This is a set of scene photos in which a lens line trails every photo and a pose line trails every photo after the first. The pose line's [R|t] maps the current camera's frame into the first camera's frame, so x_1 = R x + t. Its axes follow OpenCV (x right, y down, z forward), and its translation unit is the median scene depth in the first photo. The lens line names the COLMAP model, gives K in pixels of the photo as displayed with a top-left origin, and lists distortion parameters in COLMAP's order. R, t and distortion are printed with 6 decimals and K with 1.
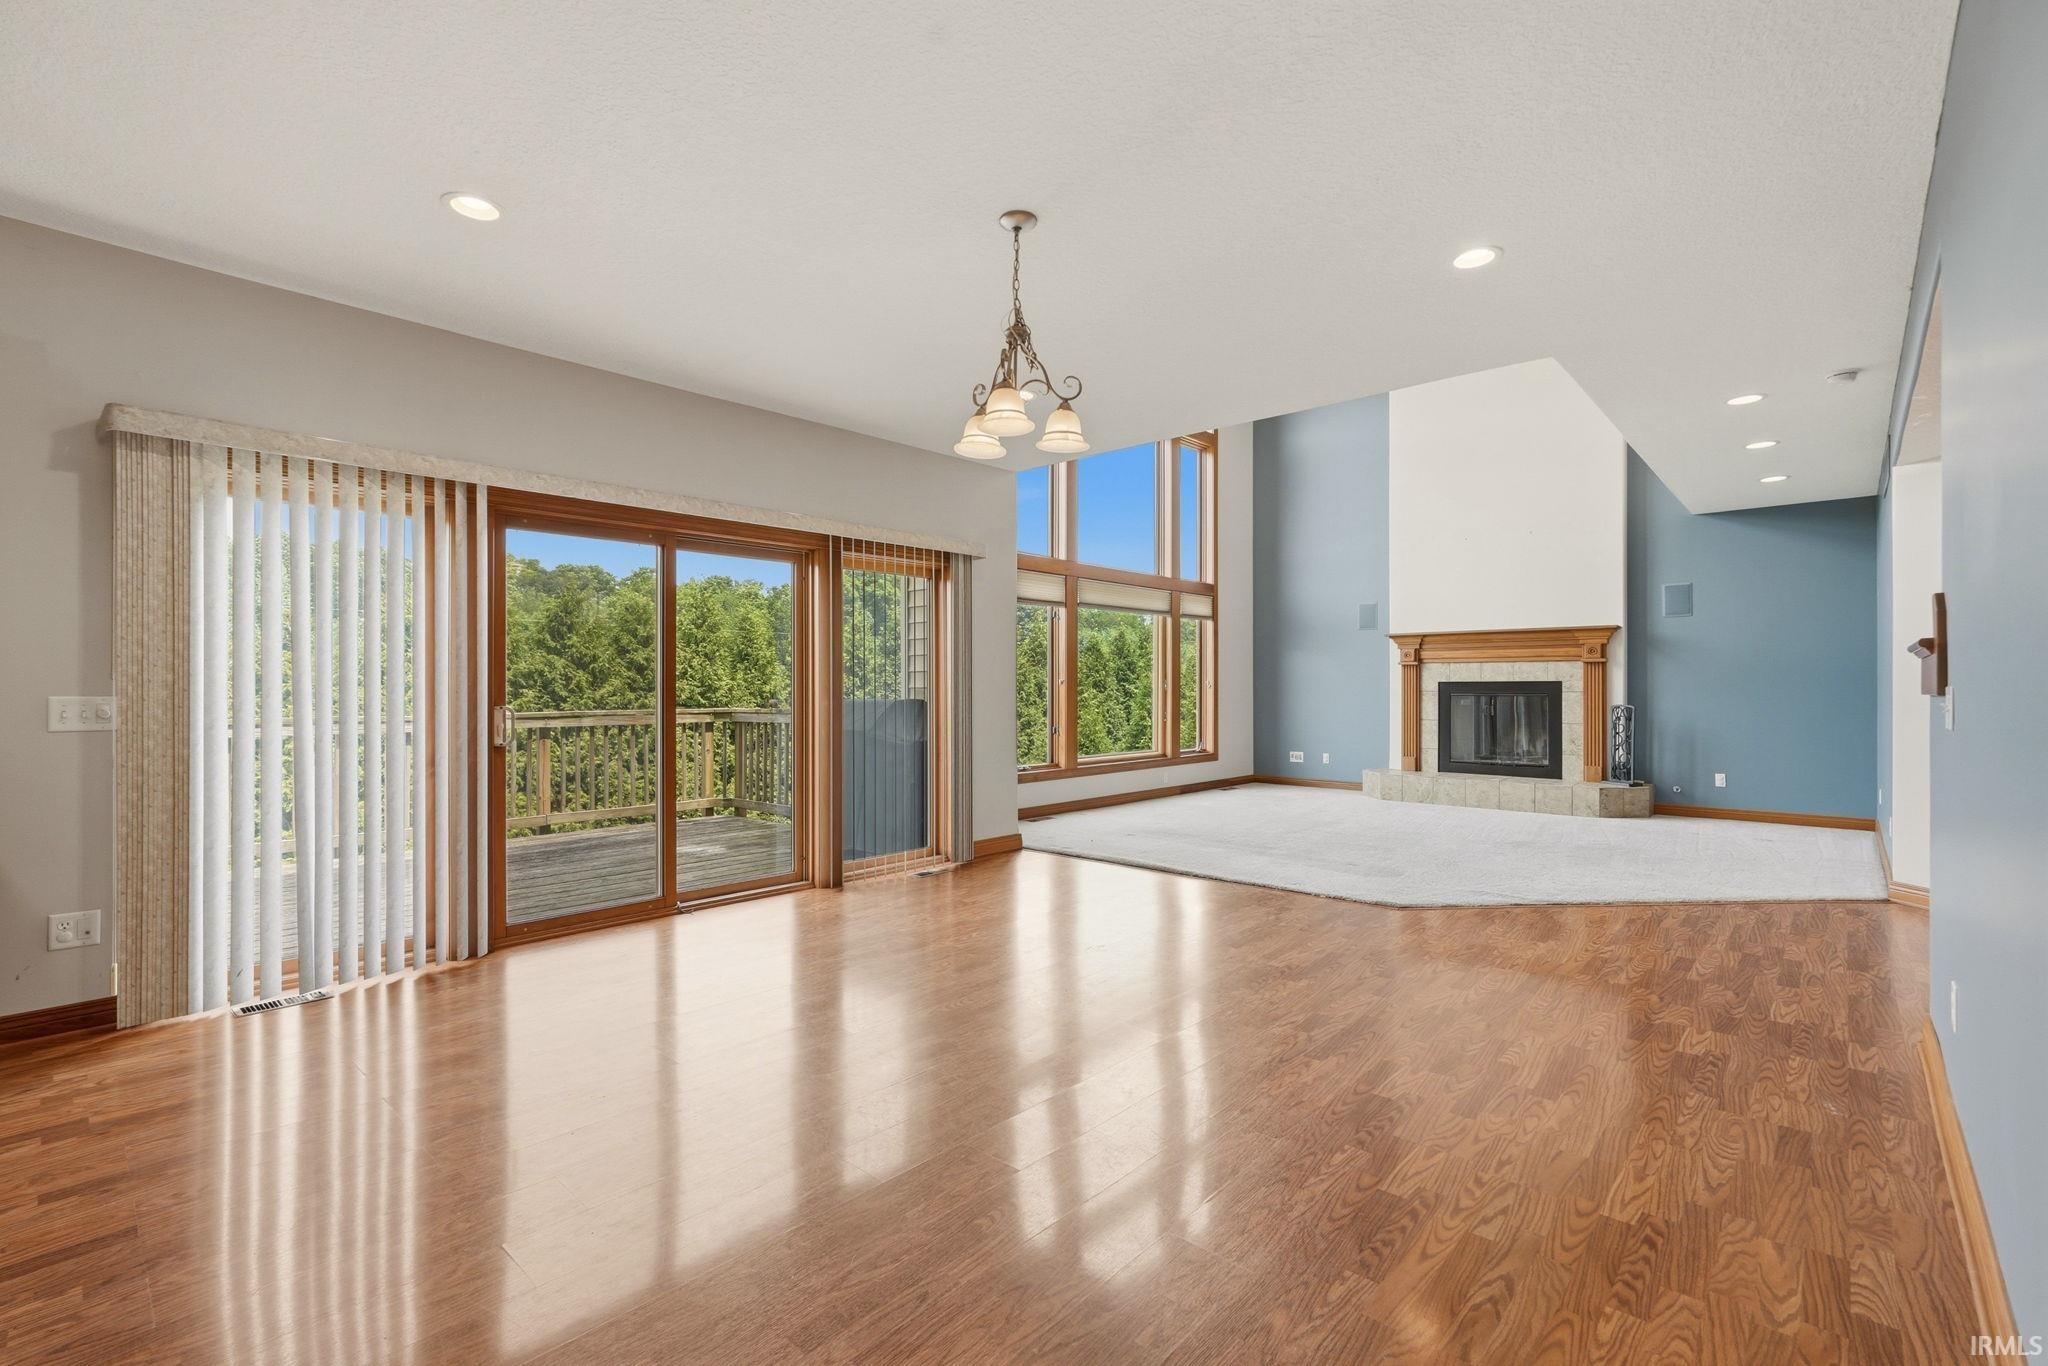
lens RADIAL K [[905.8, 0, 1019.3], [0, 905.8, 691.2], [0, 0, 1]] dist [-0.010783, 0.000931]
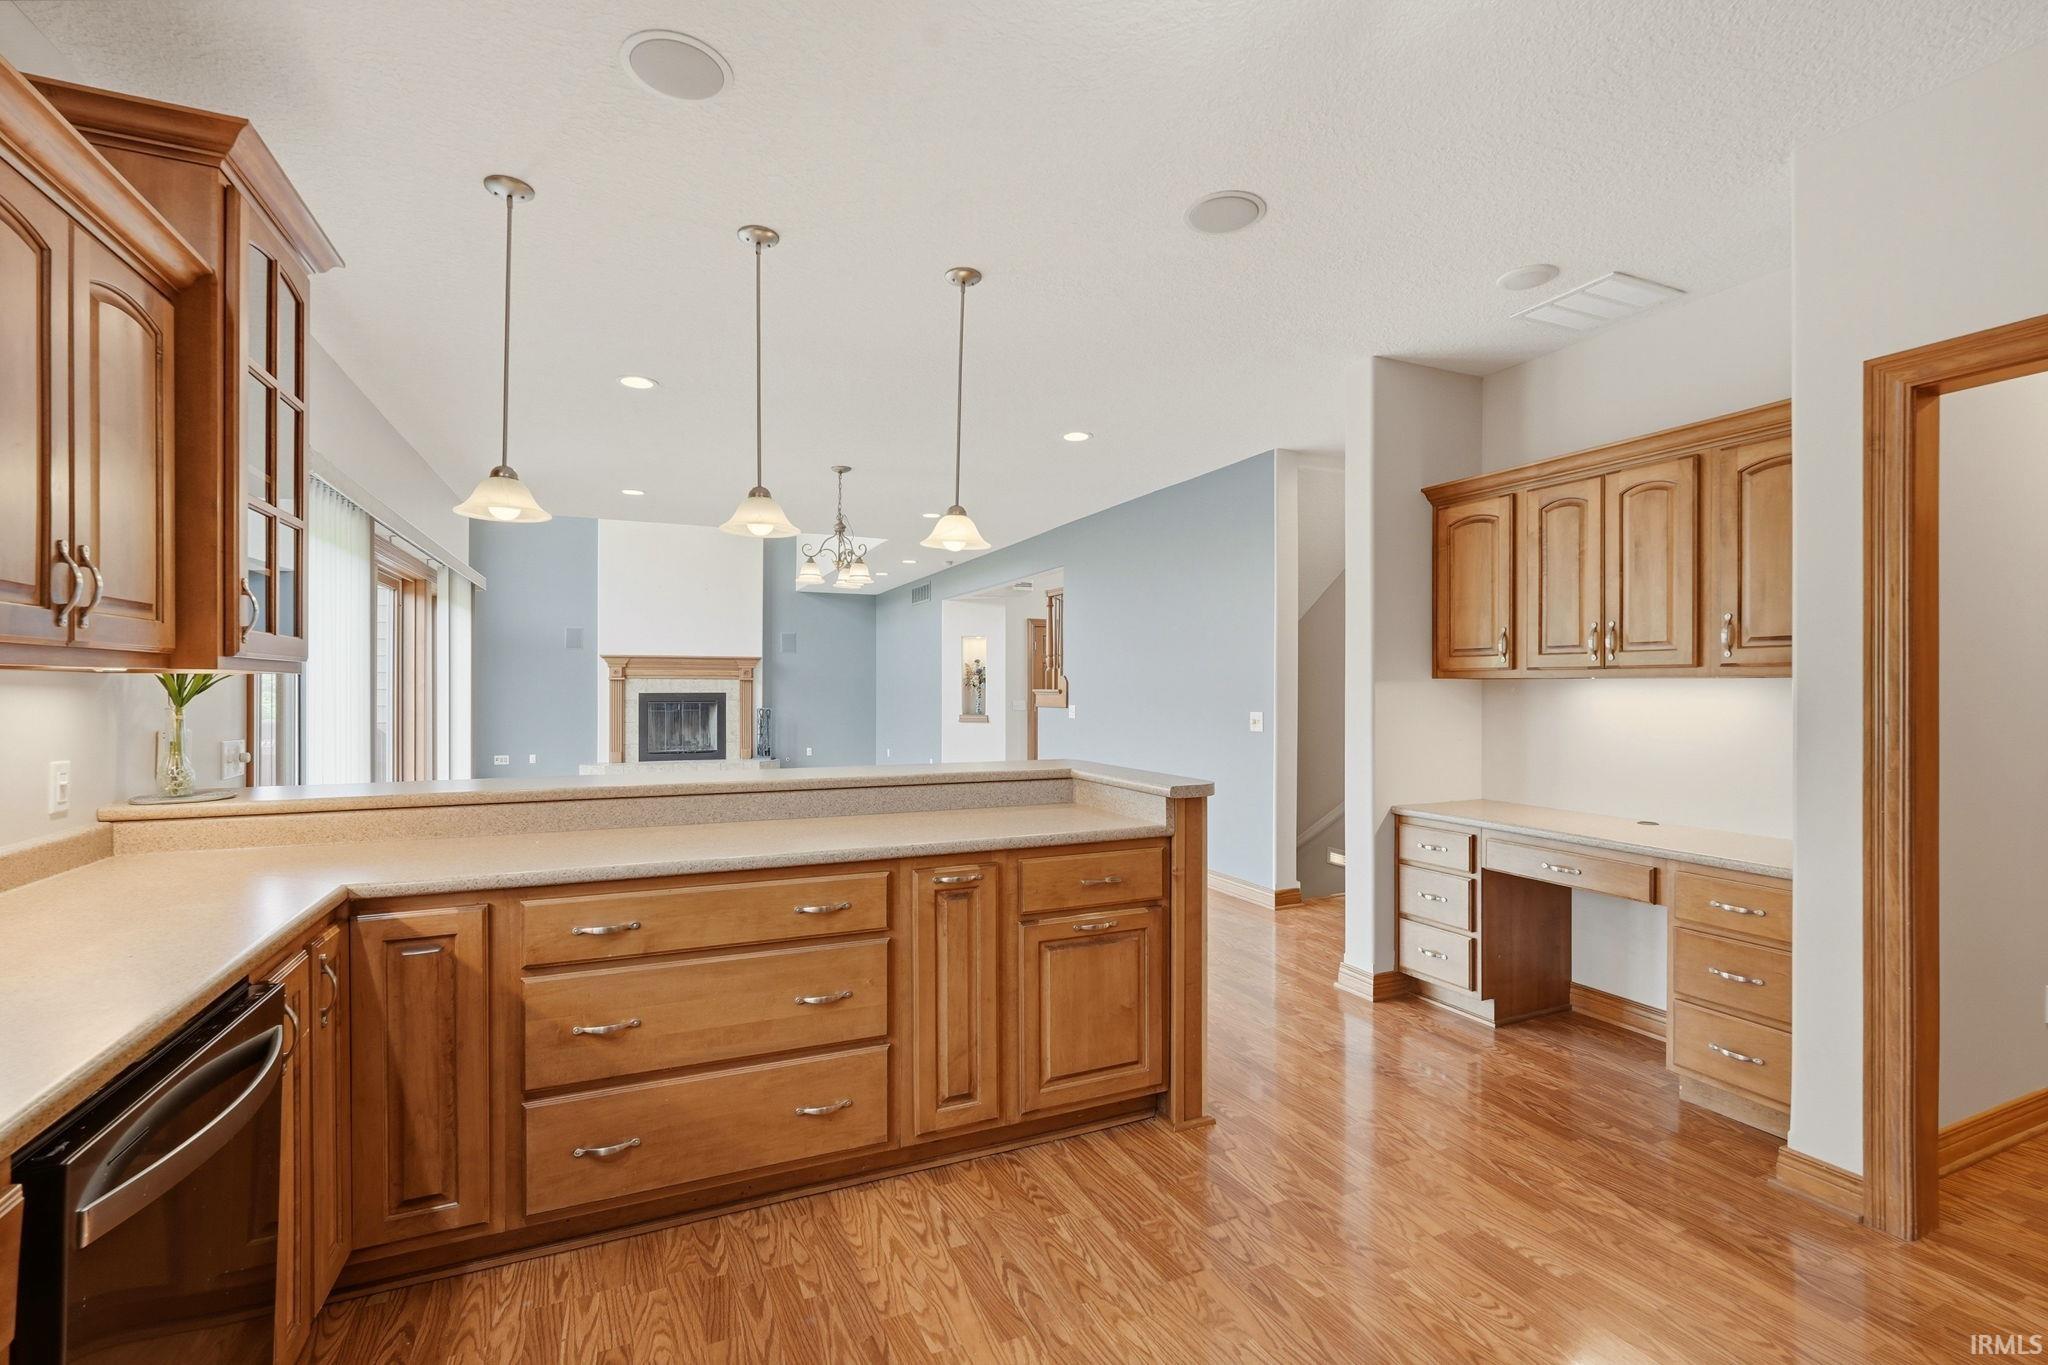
lens RADIAL K [[905.8, 0, 1020.7], [0, 905.8, 689.9], [0, 0, 1]] dist [-0.010783, 0.000931]
pose [[0.402803, 0.002376, 0.915284, -0.523411], [0.004685, 0.999978, -0.004657, -0.006364], [-0.915275, 0.006164, 0.402783, -0.034583]]
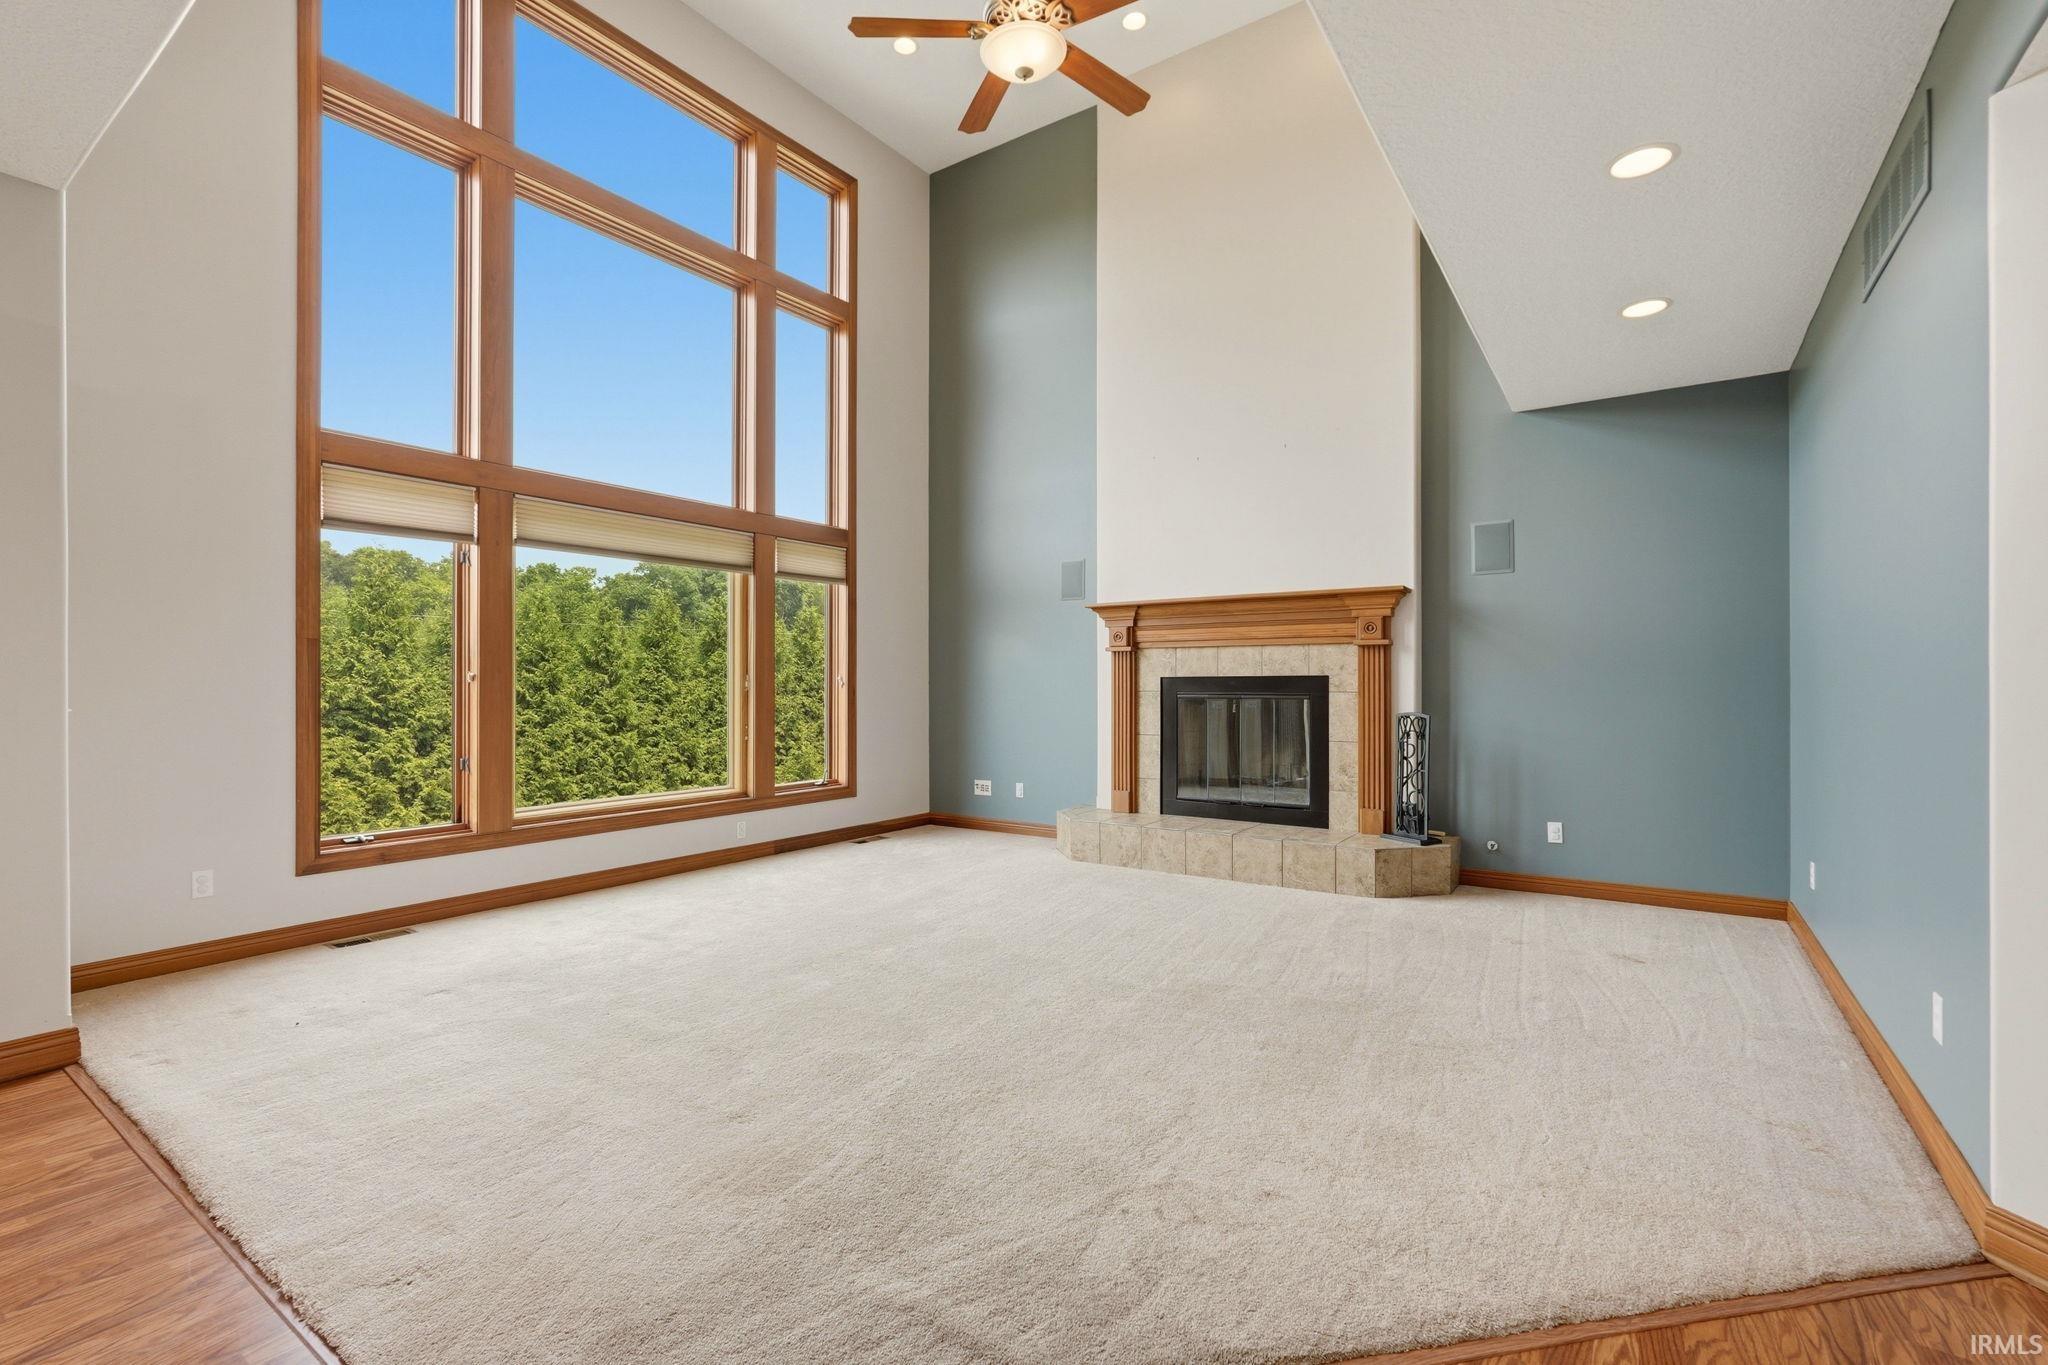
lens RADIAL K [[905.8, 0, 1023.7], [0, 905.8, 692.3], [0, 0, 1]] dist [-0.010783, 0.000931]
pose [[0.990694, -0.002866, 0.136081, 0.280881], [0.002368, 0.999990, 0.003827, -0.002031], [-0.136090, -0.003470, 0.990690, 0.368377]]
